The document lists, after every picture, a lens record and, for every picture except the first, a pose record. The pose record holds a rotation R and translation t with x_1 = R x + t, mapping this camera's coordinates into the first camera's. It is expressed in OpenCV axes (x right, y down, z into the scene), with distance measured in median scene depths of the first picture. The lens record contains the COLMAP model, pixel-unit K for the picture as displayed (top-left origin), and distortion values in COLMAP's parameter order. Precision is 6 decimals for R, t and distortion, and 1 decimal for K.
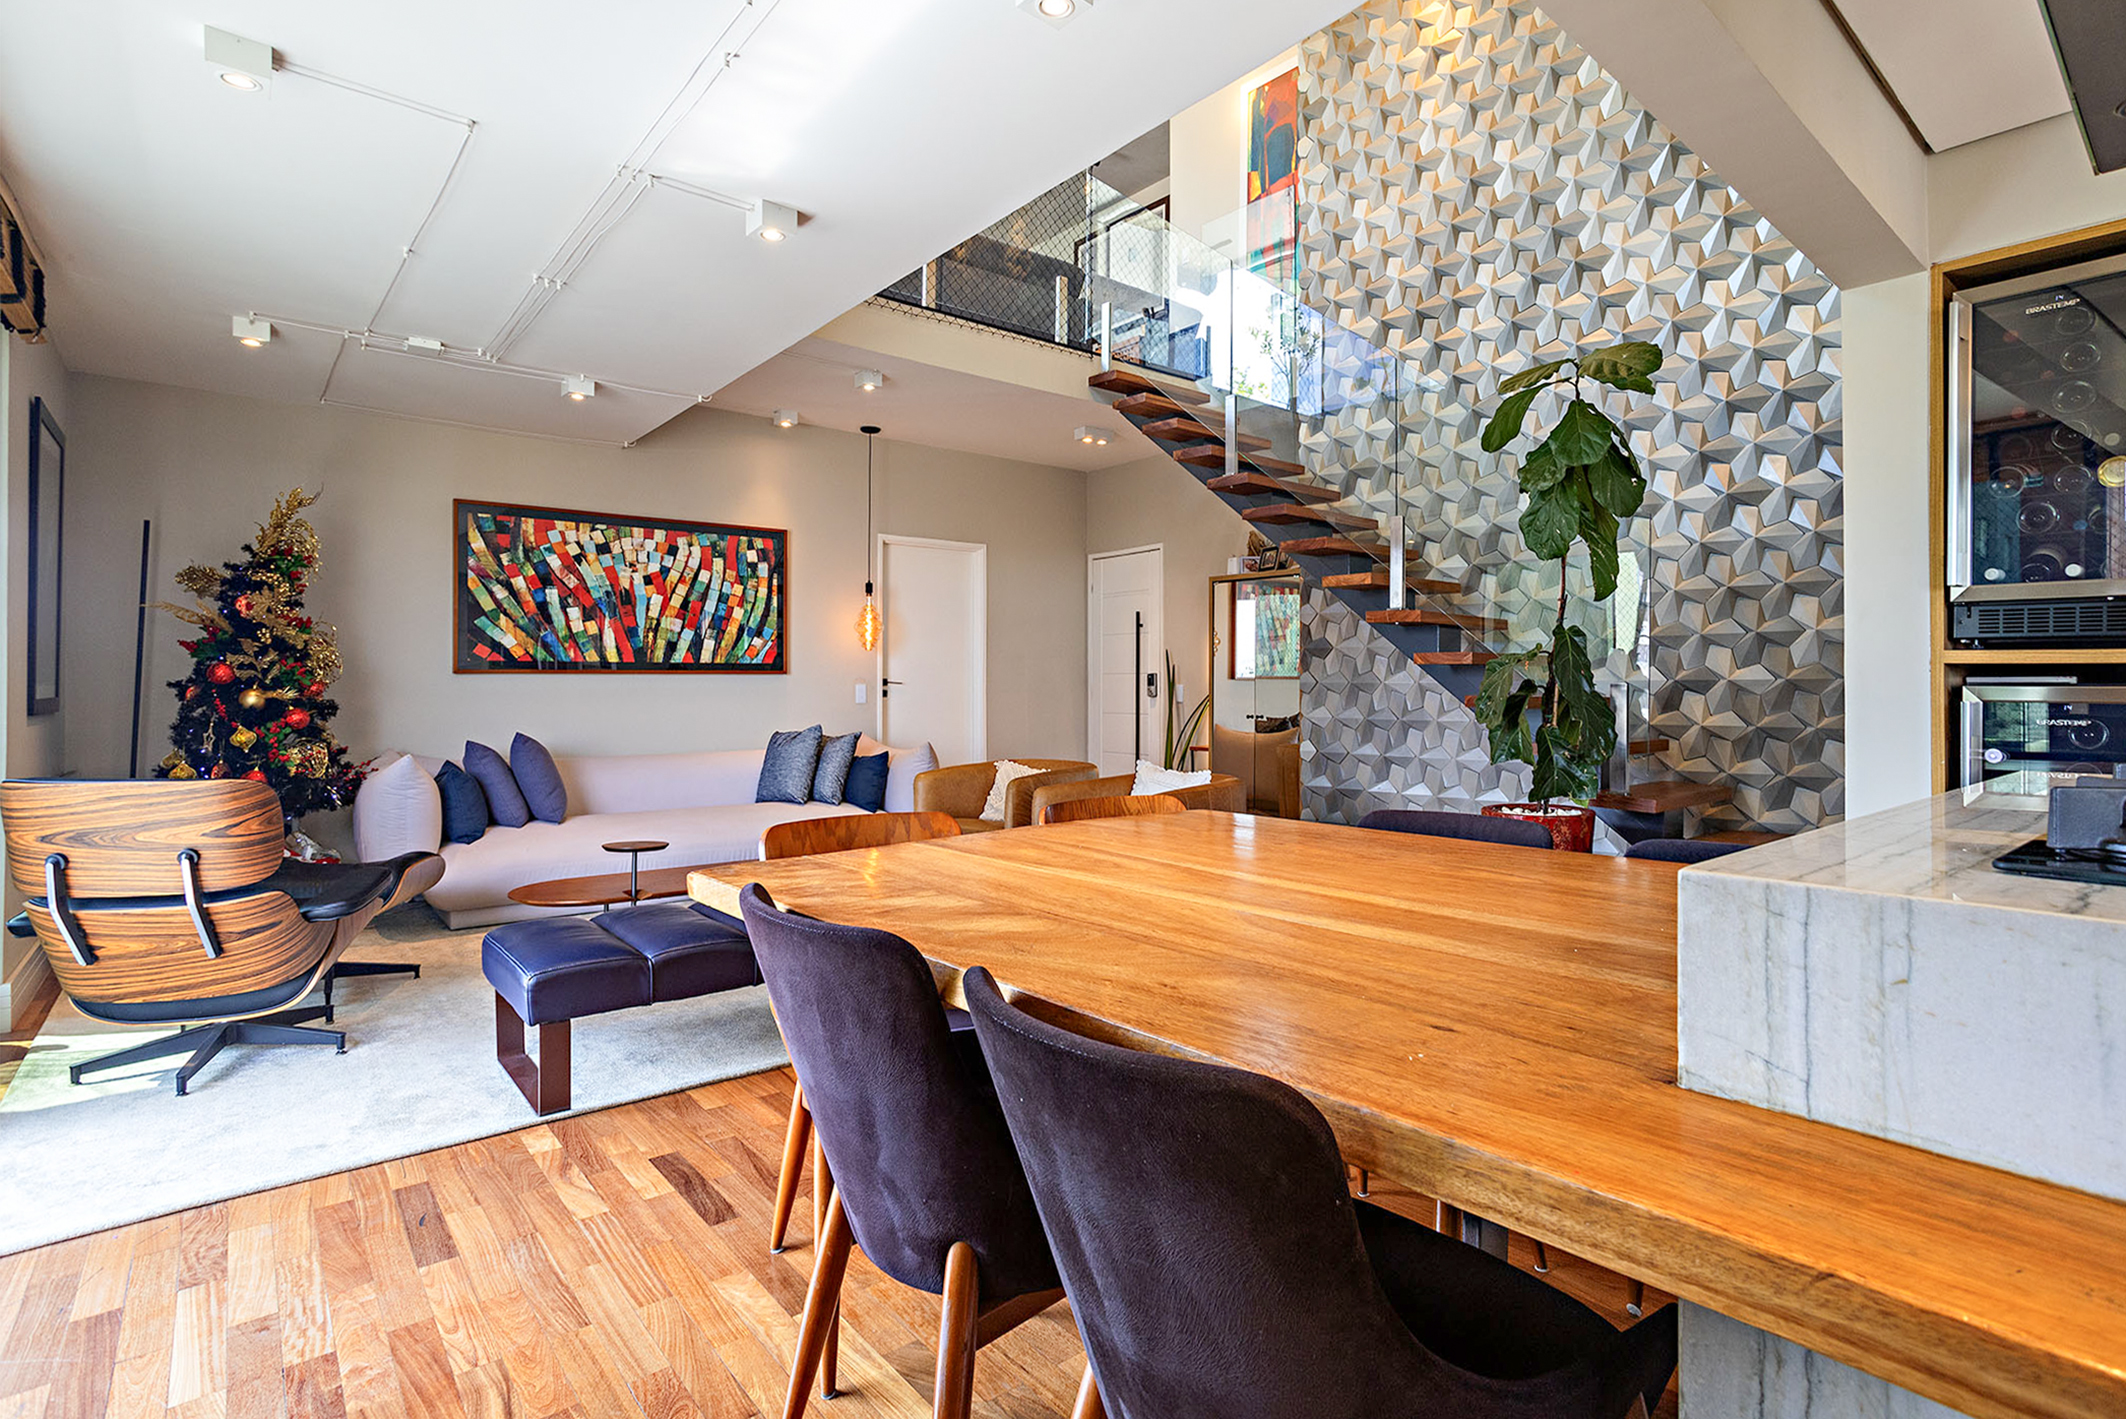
lens RADIAL K [[1031.2, 0, 1070.8], [0, 1031.2, 670.5], [0, 0, 1]] dist [-0.048509, 0.034772]
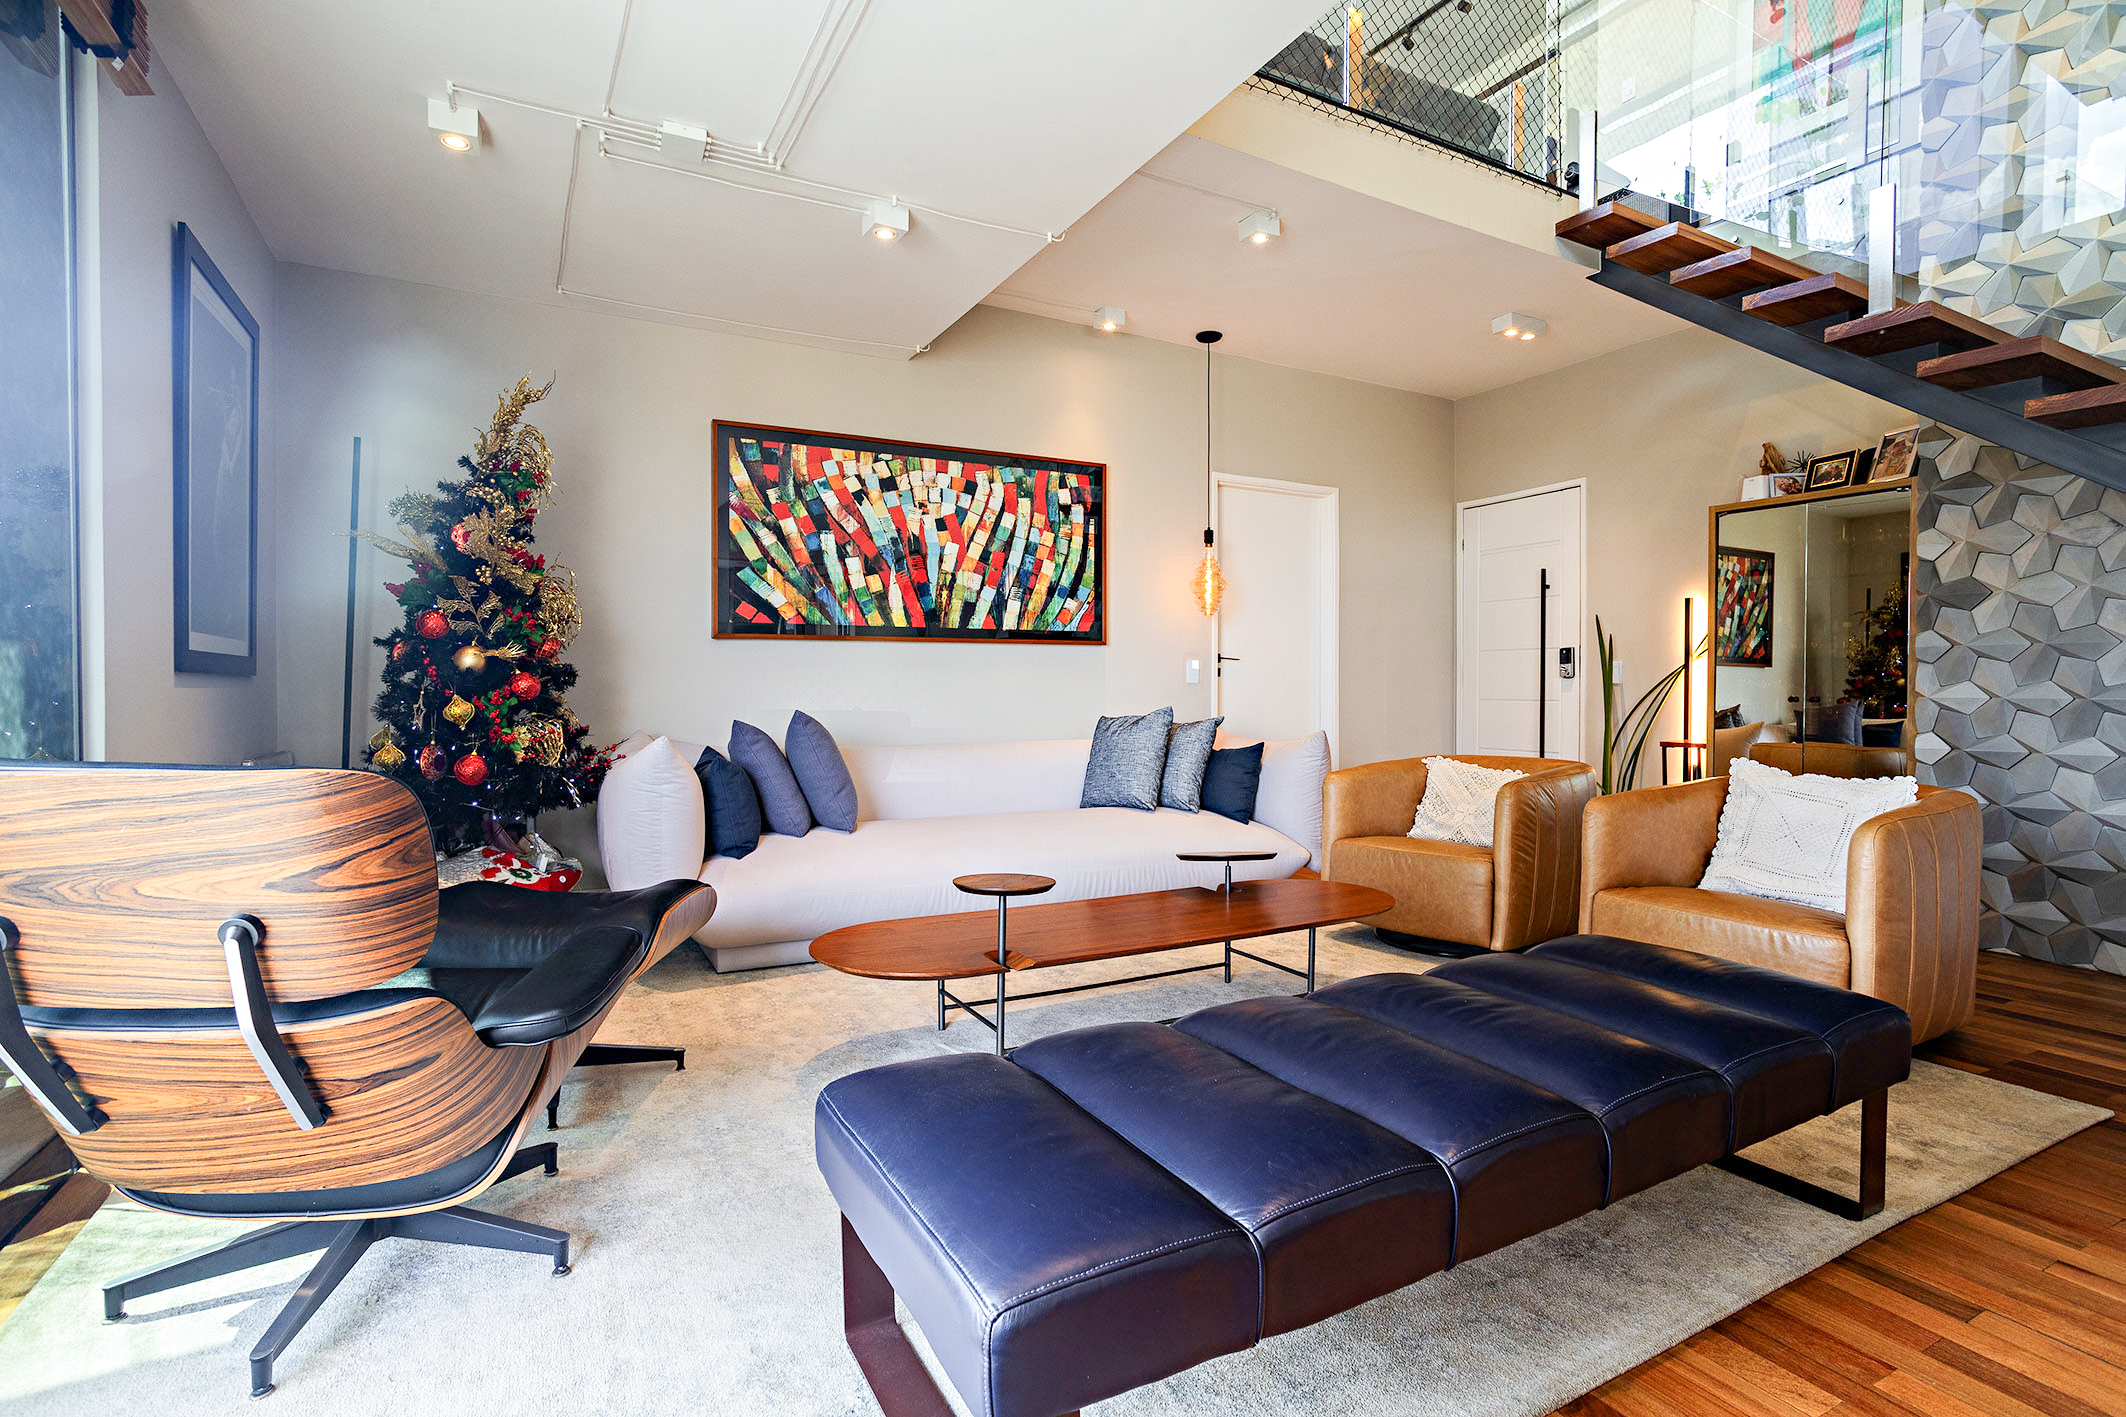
lens RADIAL K [[1011.8, 0, 1145.4], [0, 1011.8, 699.2], [0, 0, 1]] dist [-0.059395, 0.027950]
pose [[0.992408, 0.009381, -0.122628, -0.169631], [-0.005911, 0.999573, 0.028633, 0.025738], [0.122844, -0.027691, 0.992040, 0.255627]]
